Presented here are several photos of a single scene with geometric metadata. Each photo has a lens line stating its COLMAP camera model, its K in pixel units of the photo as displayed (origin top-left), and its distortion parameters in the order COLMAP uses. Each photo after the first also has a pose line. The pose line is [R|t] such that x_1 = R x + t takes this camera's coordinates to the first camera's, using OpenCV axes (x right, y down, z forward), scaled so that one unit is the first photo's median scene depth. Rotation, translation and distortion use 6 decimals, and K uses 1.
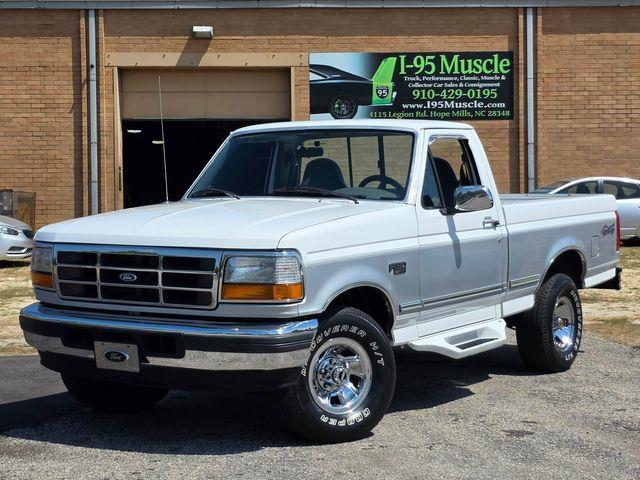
lens RADIAL K [[1181.4, 0, 320.0], [0, 1181.4, 240.0], [0, 0, 1]] dist [0.096054, -0.029888]
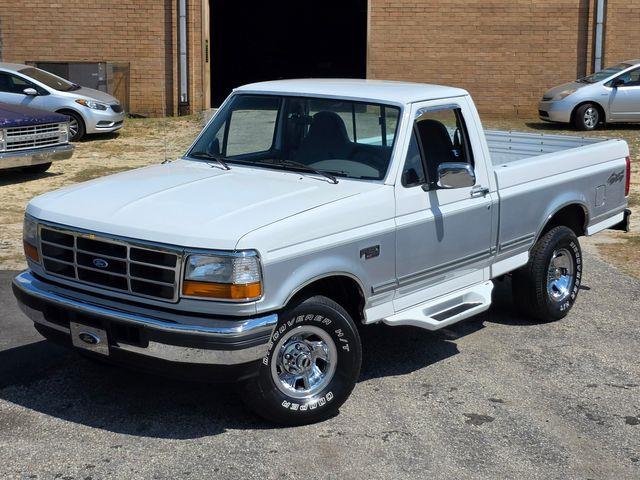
lens RADIAL K [[1081.3, 0, 320.0], [0, 1081.3, 240.0], [0, 0, 1]] dist [0.100319, -0.048942]
pose [[0.995826, 0.033198, -0.085017, 0.104530], [-0.020650, 0.989299, 0.144431, -0.124012], [0.088902, -0.142073, 0.985856, 0.079180]]
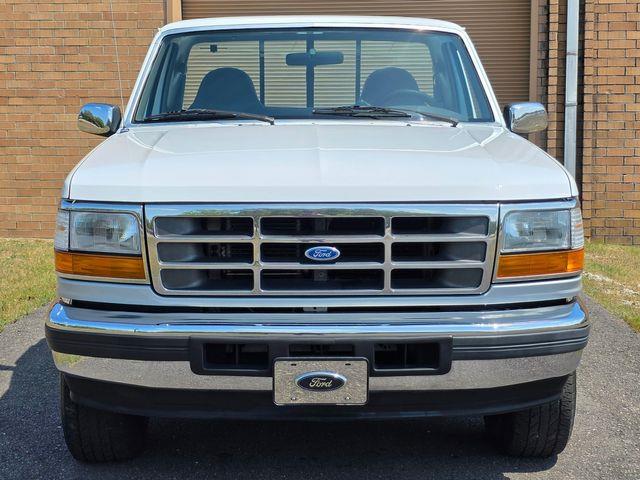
lens RADIAL K [[1181.4, 0, 320.0], [0, 1181.4, 240.0], [0, 0, 1]] dist [0.096054, -0.029888]
pose [[0.826716, -0.062954, 0.559087, -0.484368], [0.028121, 0.997102, 0.070692, -0.018030], [-0.561917, -0.042720, 0.826090, 0.468645]]
